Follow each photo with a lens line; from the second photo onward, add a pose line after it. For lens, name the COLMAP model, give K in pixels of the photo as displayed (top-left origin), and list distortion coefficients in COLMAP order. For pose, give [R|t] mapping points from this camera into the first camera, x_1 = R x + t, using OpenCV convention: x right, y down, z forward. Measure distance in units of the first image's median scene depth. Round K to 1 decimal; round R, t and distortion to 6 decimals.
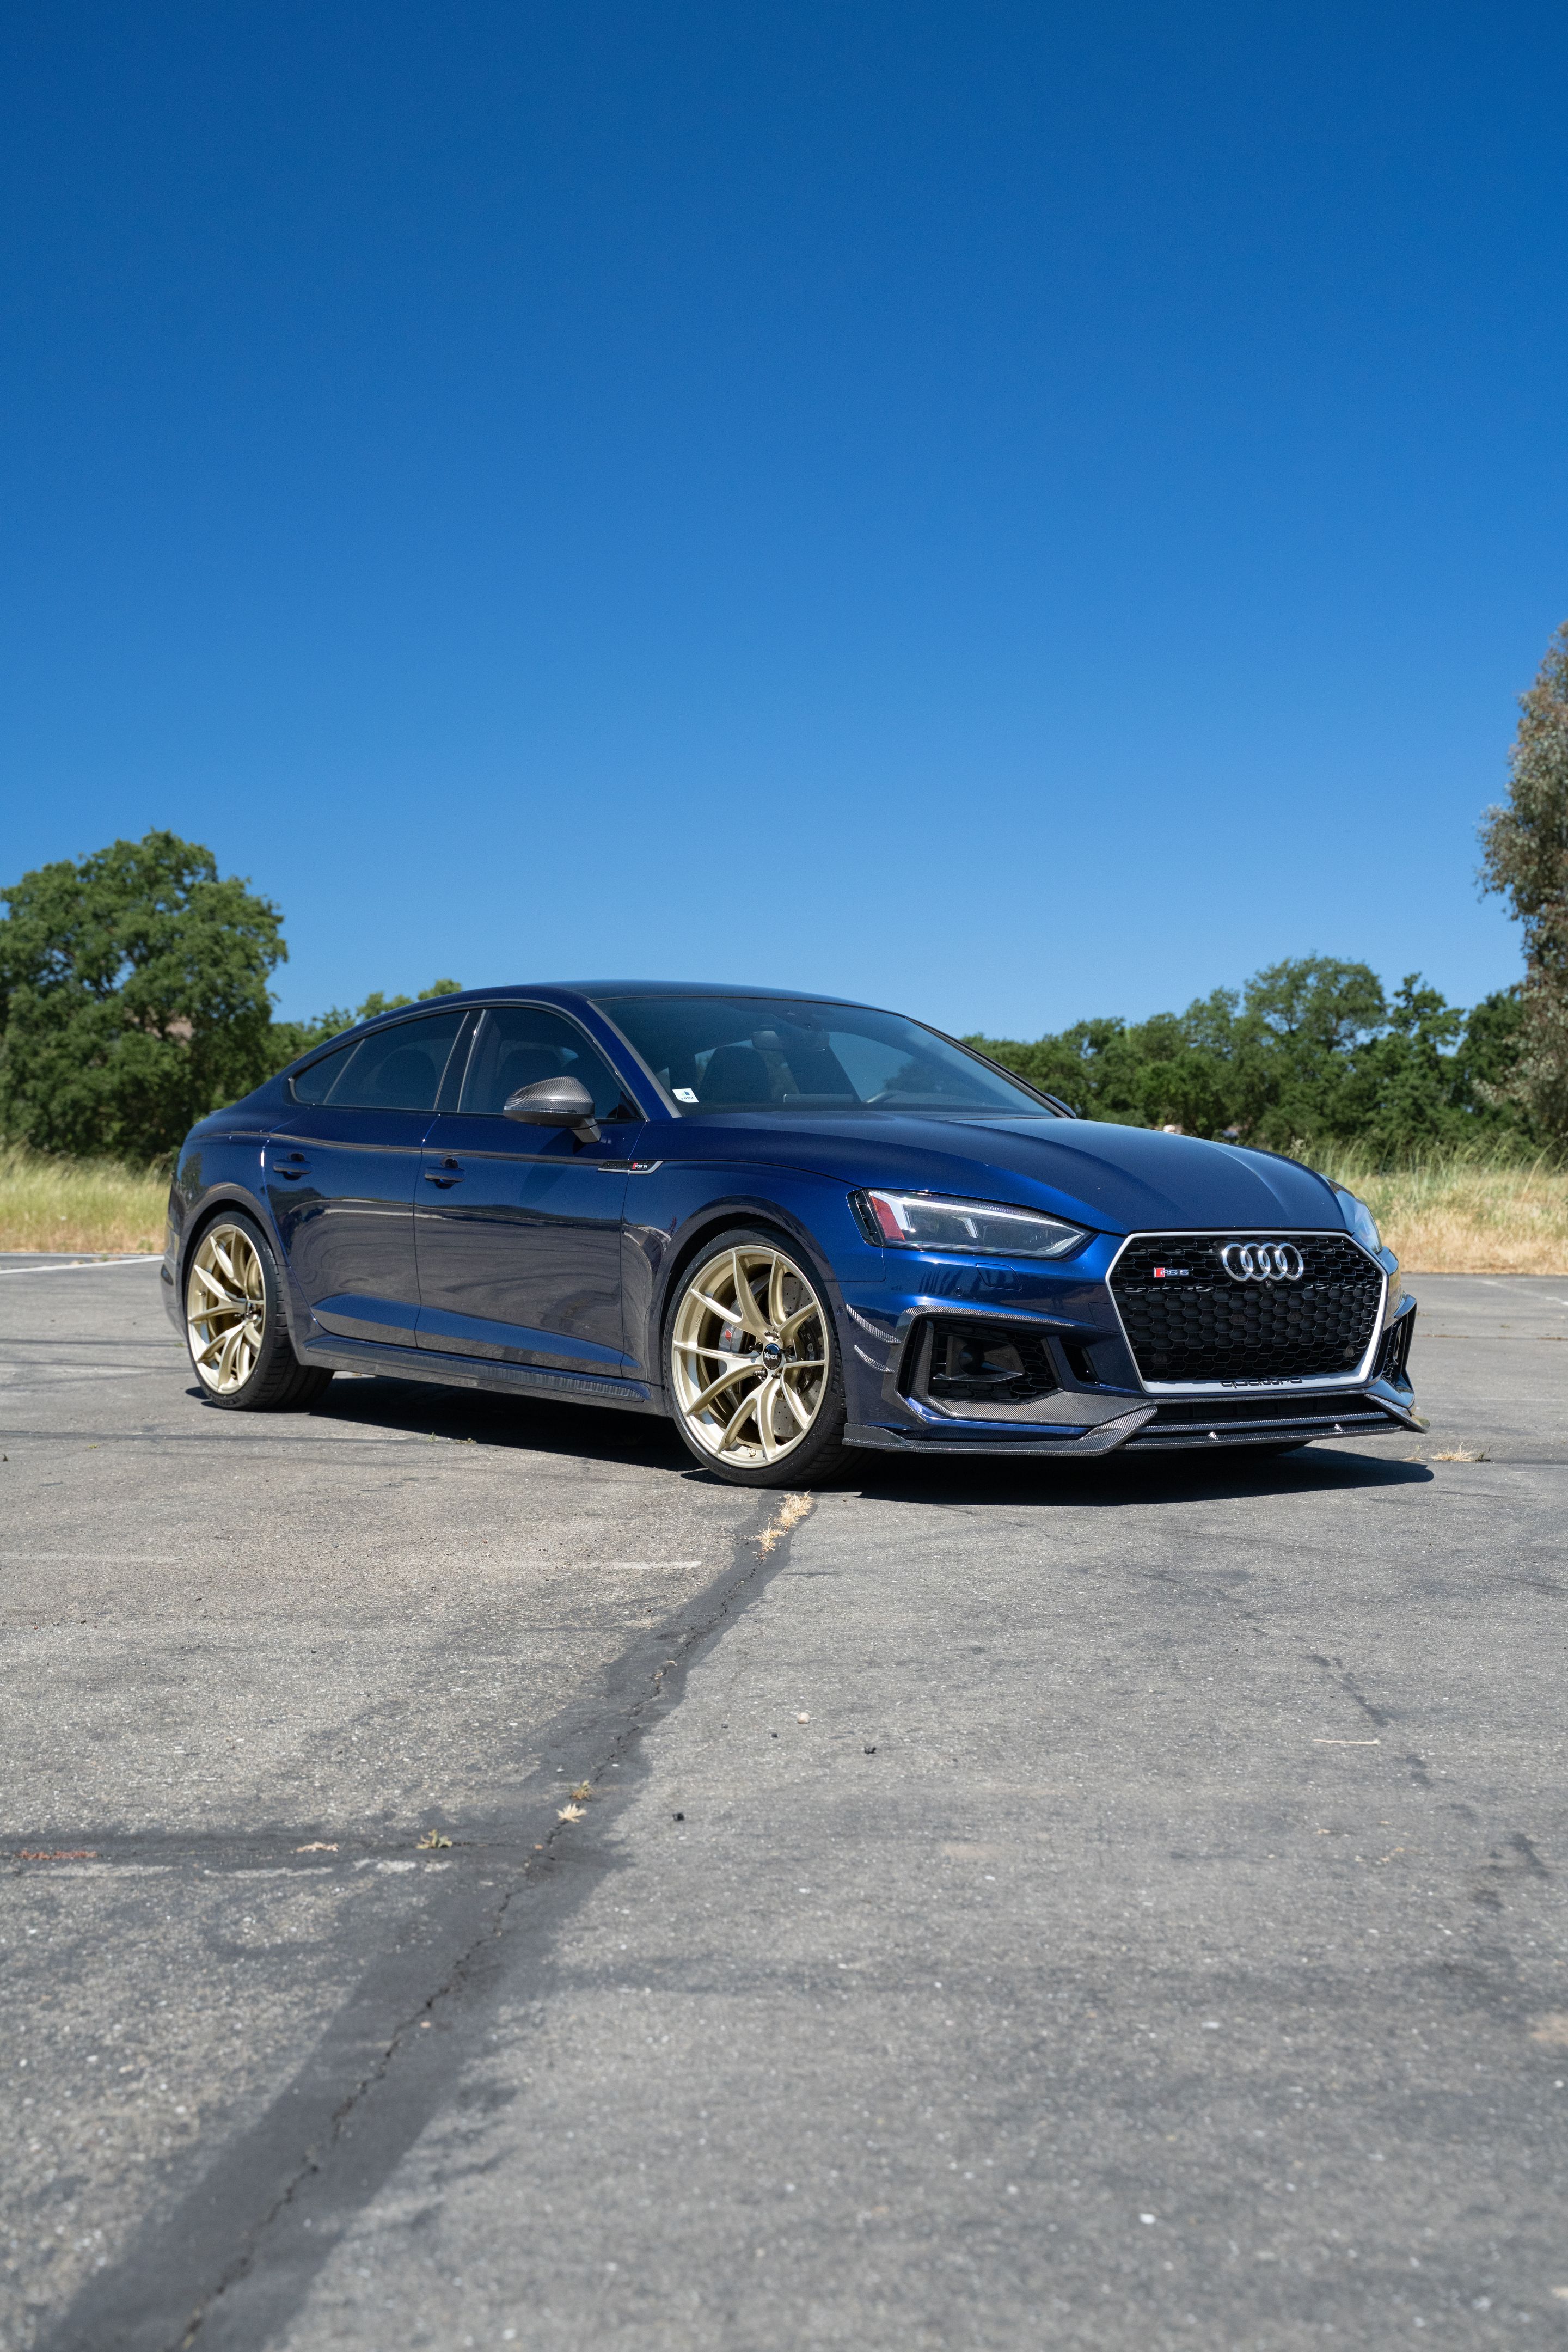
lens RADIAL K [[2907.5, 0, 784.0], [0, 2907.5, 1176.0], [0, 0, 1]] dist [0.010676, 0.097505]
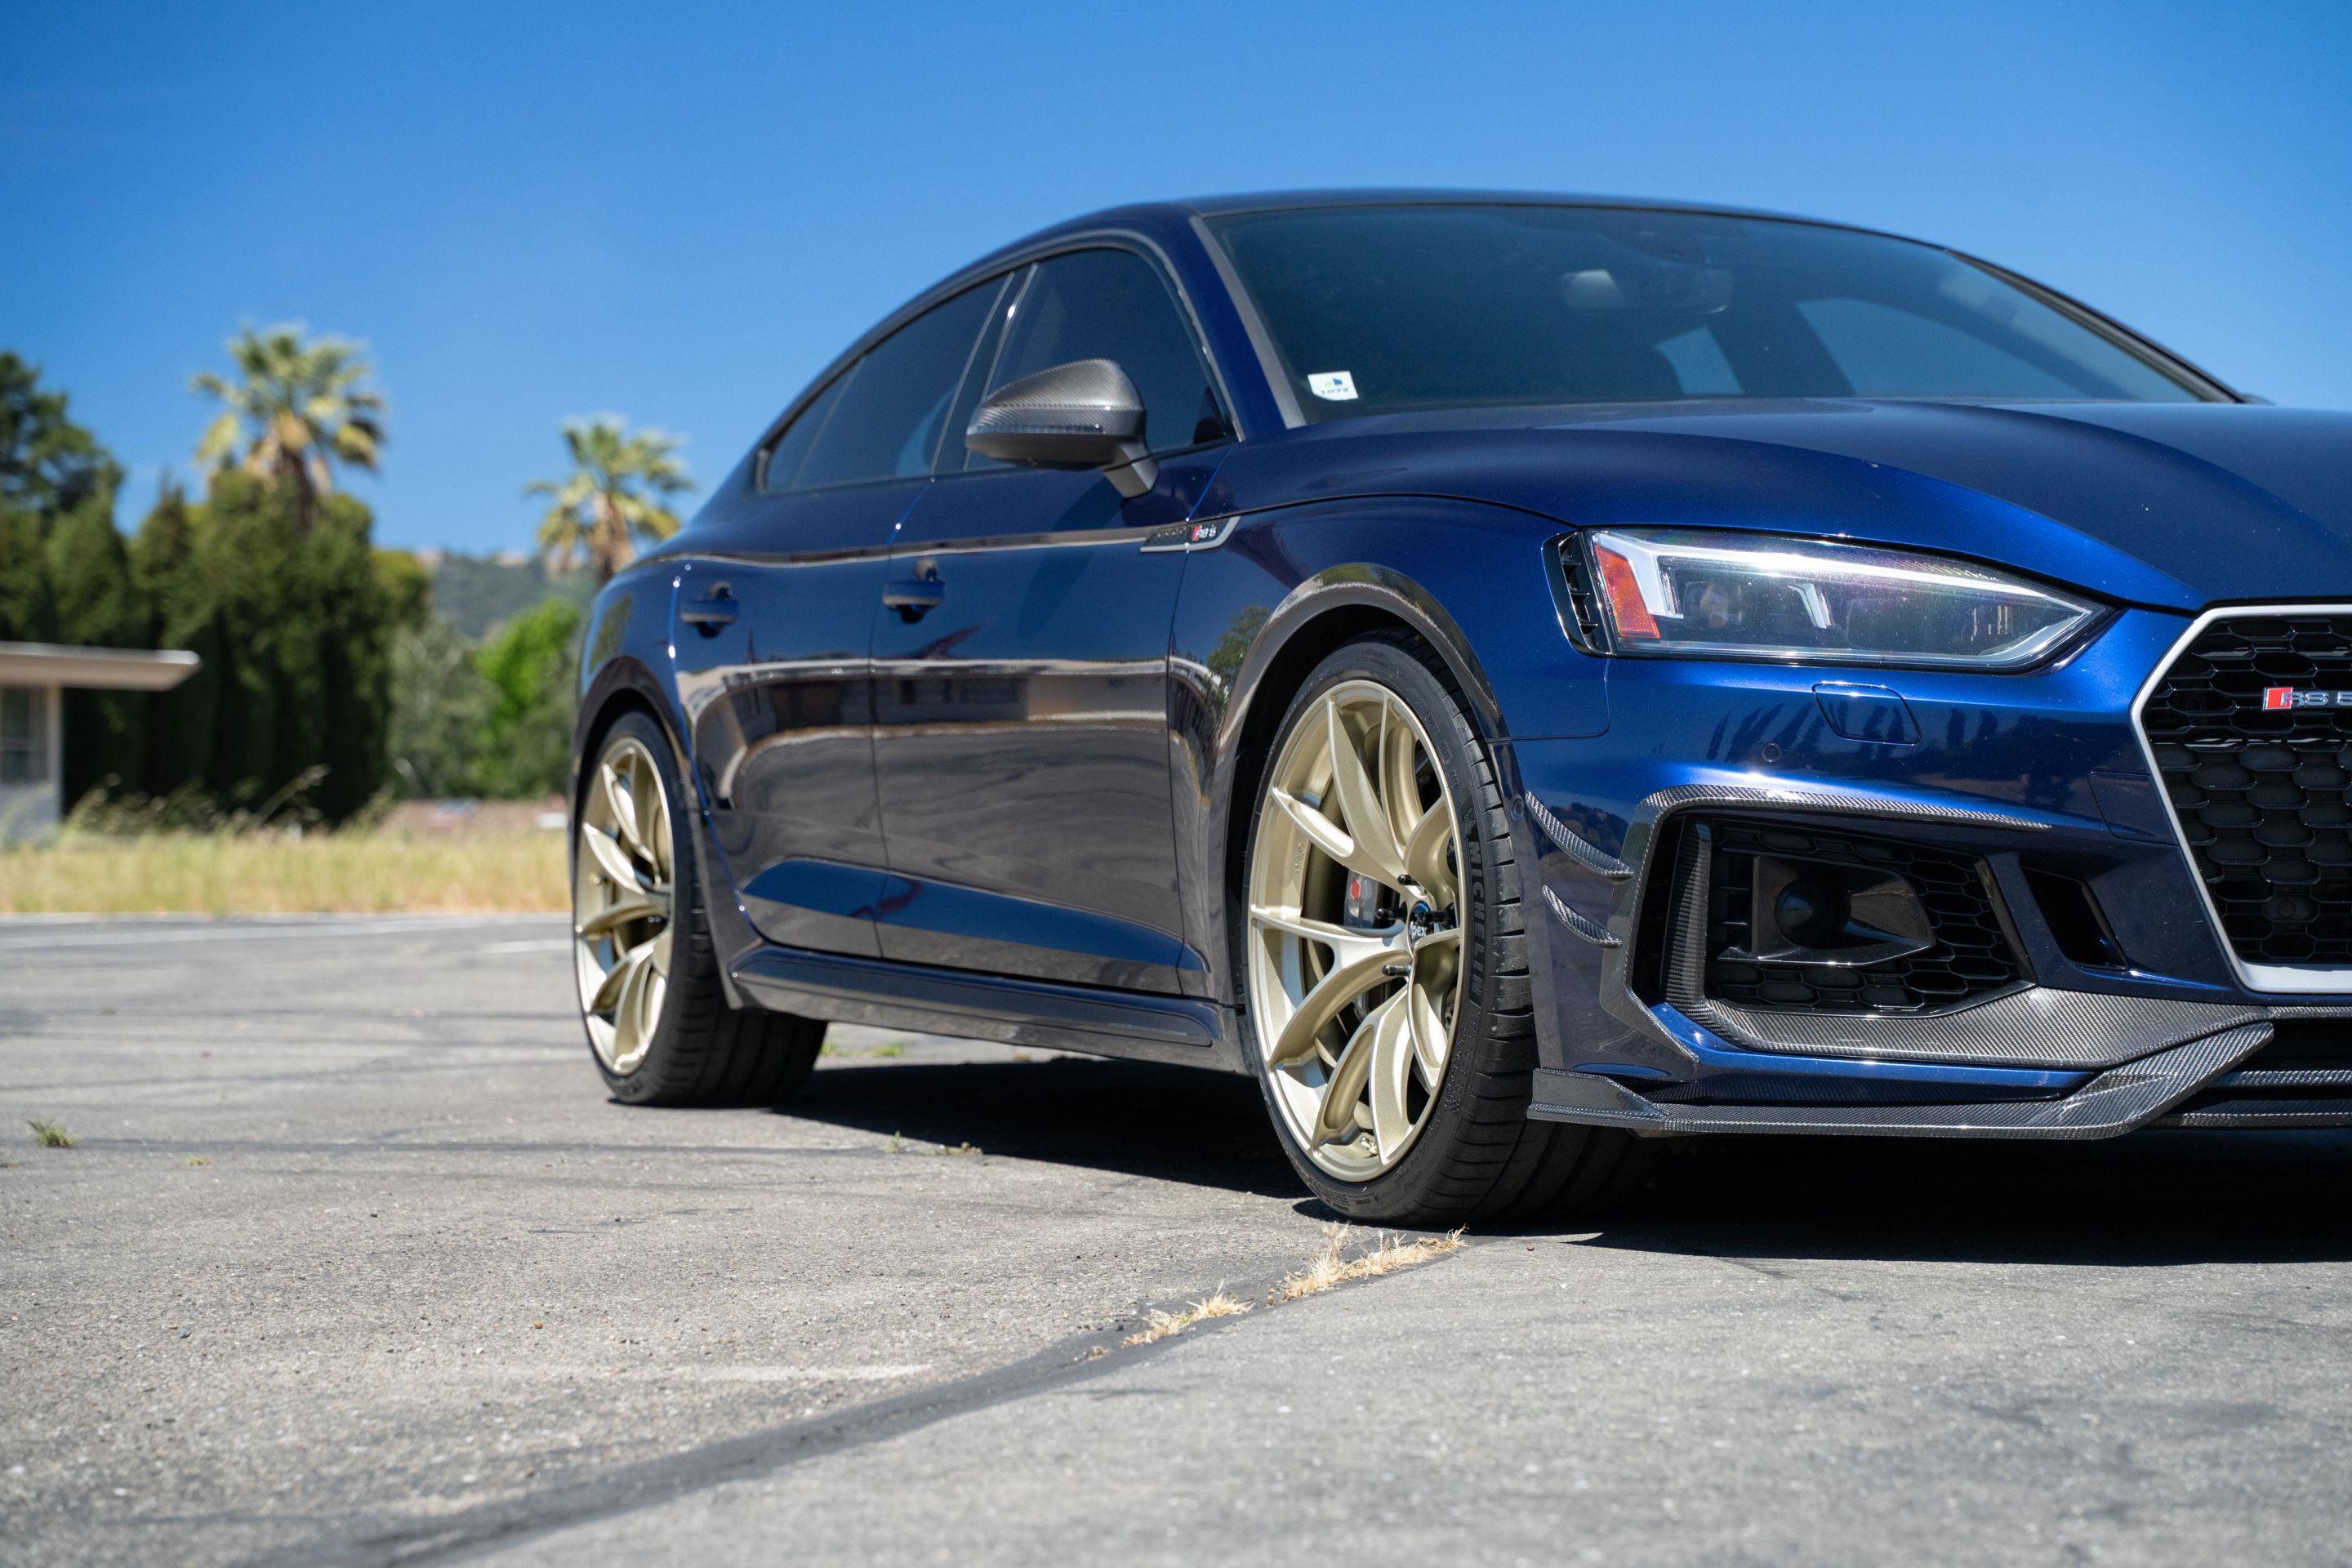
lens RADIAL K [[4722.3, 0, 1212.2], [0, 4722.3, 782.1], [0, 0, 1]] dist [0.208695, 0.379283]
pose [[0.970407, -0.021292, -0.240536, 0.144196], [0.018296, 0.999725, -0.014682, 0.051902], [0.240782, 0.009846, 0.970529, 0.307773]]
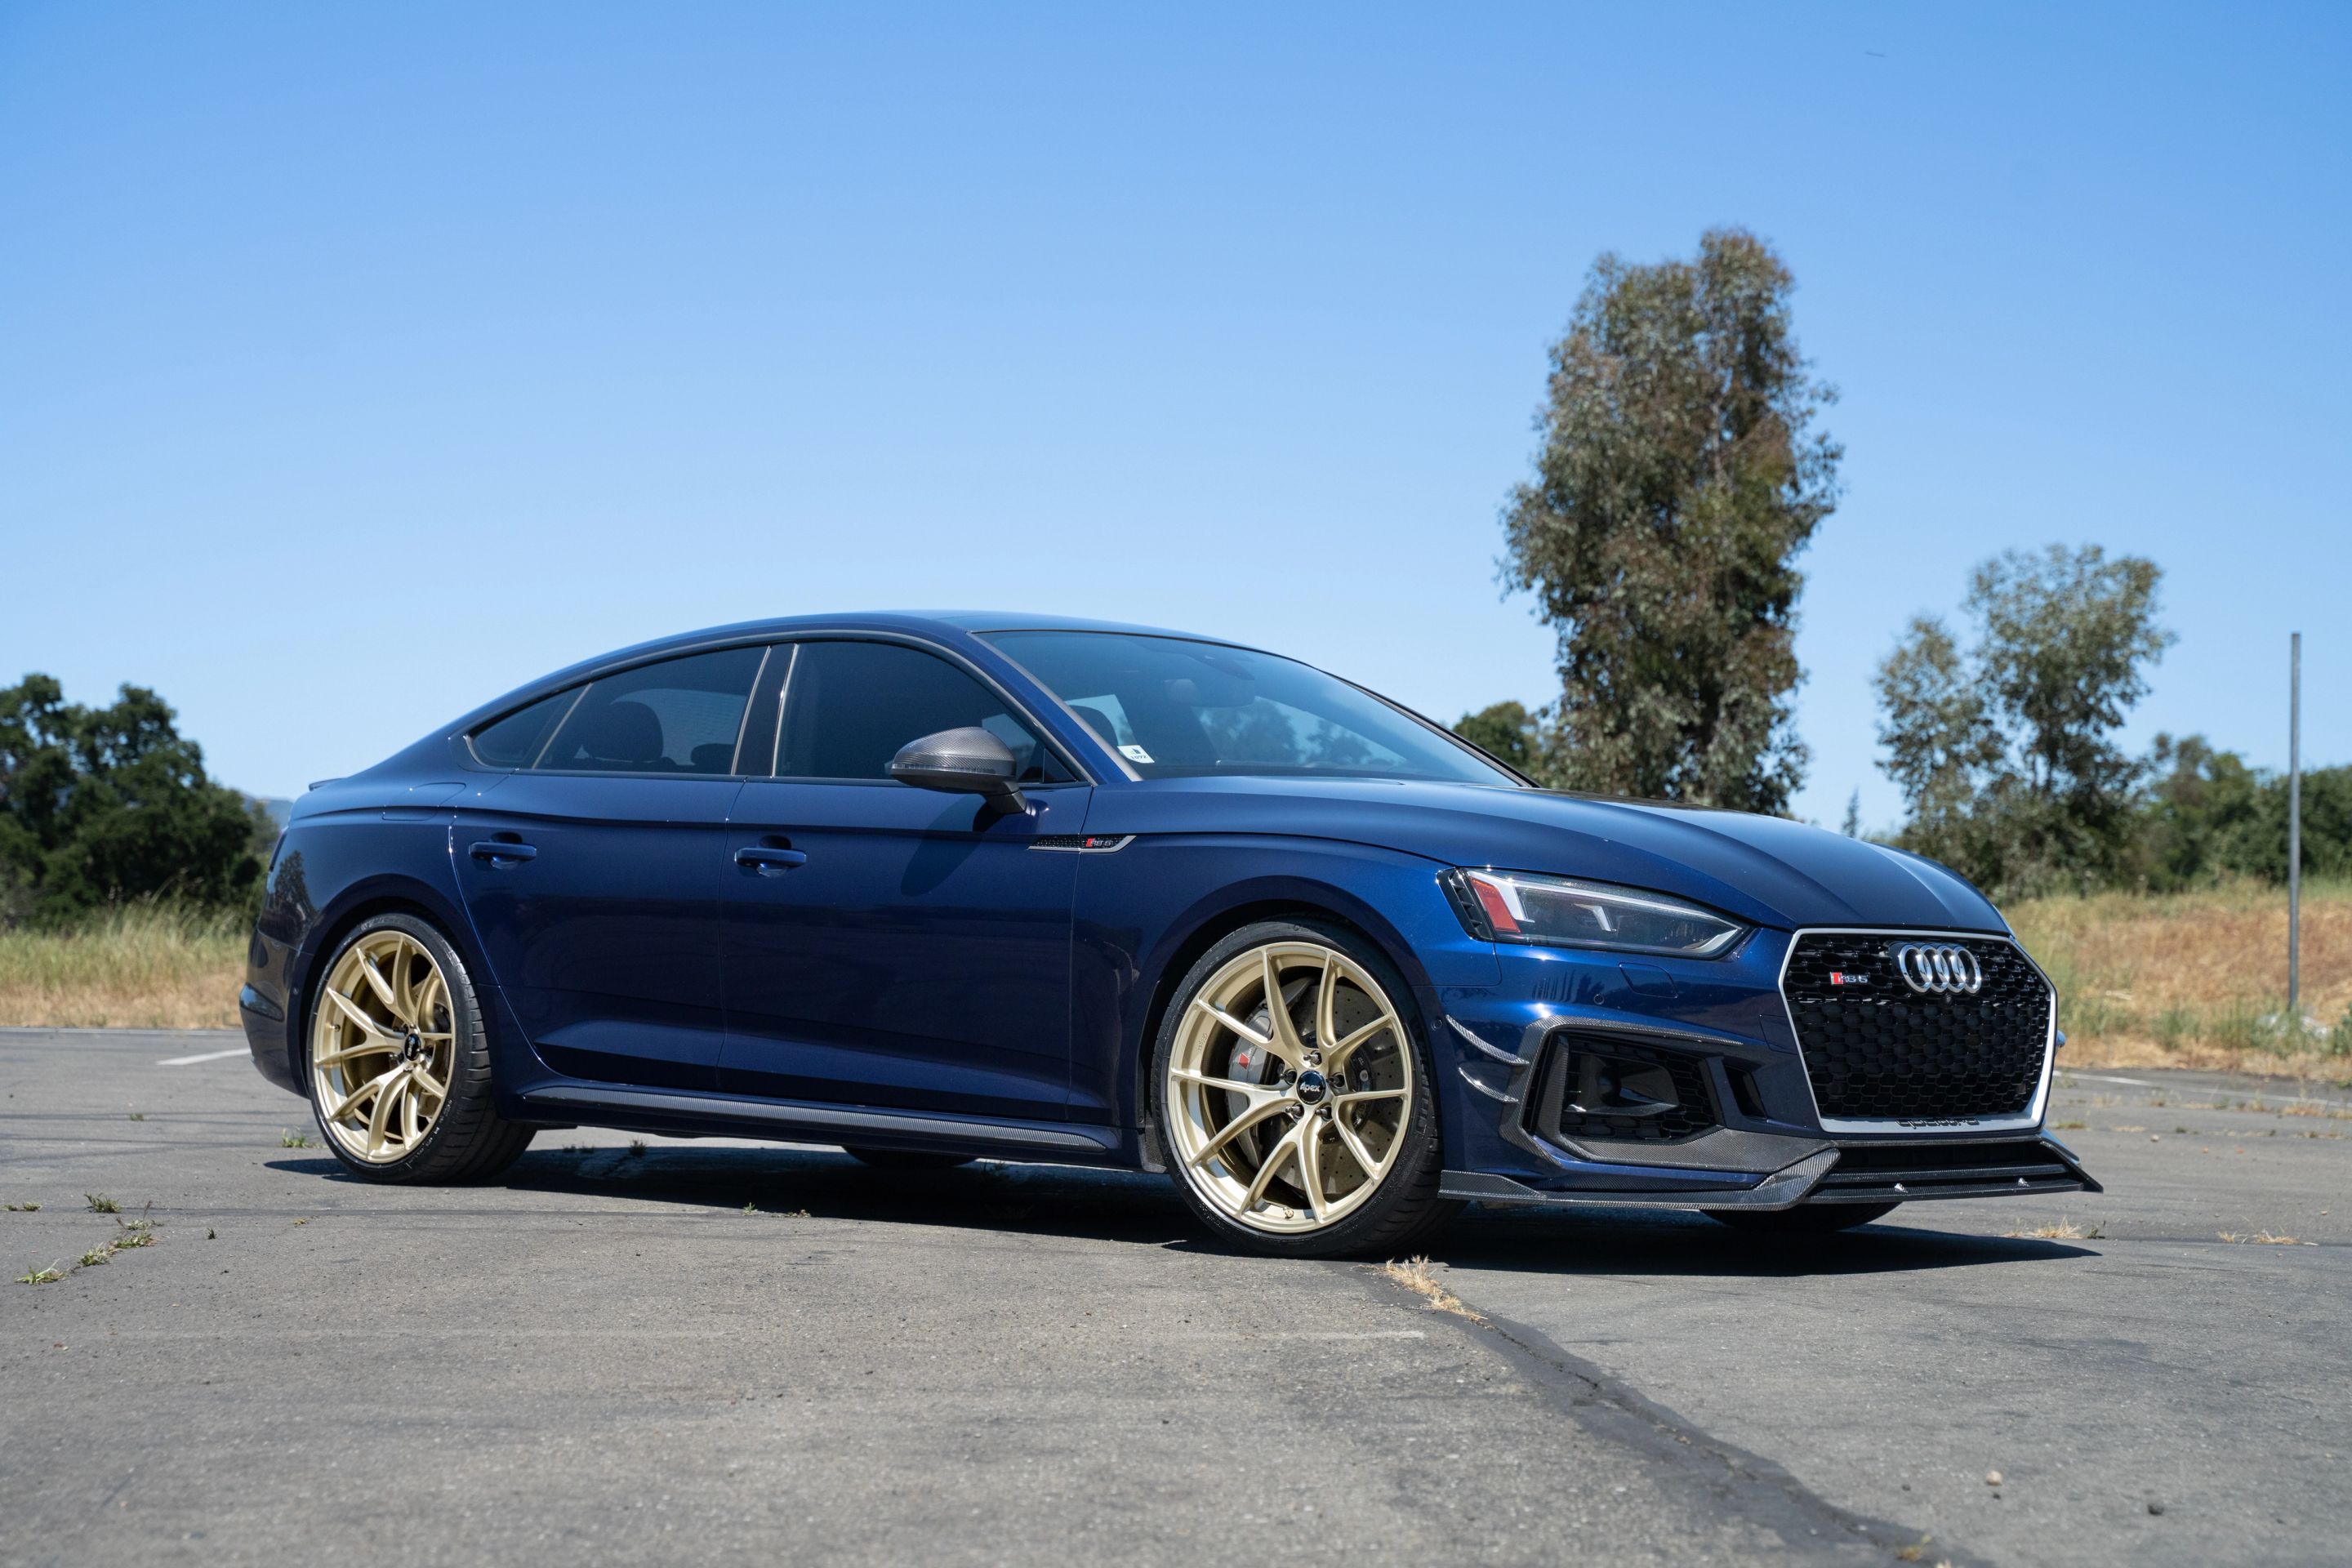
lens RADIAL K [[3787.2, 0, 1176.0], [0, 3787.2, 784.0], [0, 0, 1]] dist [0.140169, 0.084621]
pose [[0.983872, 0.018359, 0.177931, -0.229479], [-0.010356, 0.998897, -0.045805, 0.029536], [-0.178575, 0.043223, 0.982976, 0.018847]]
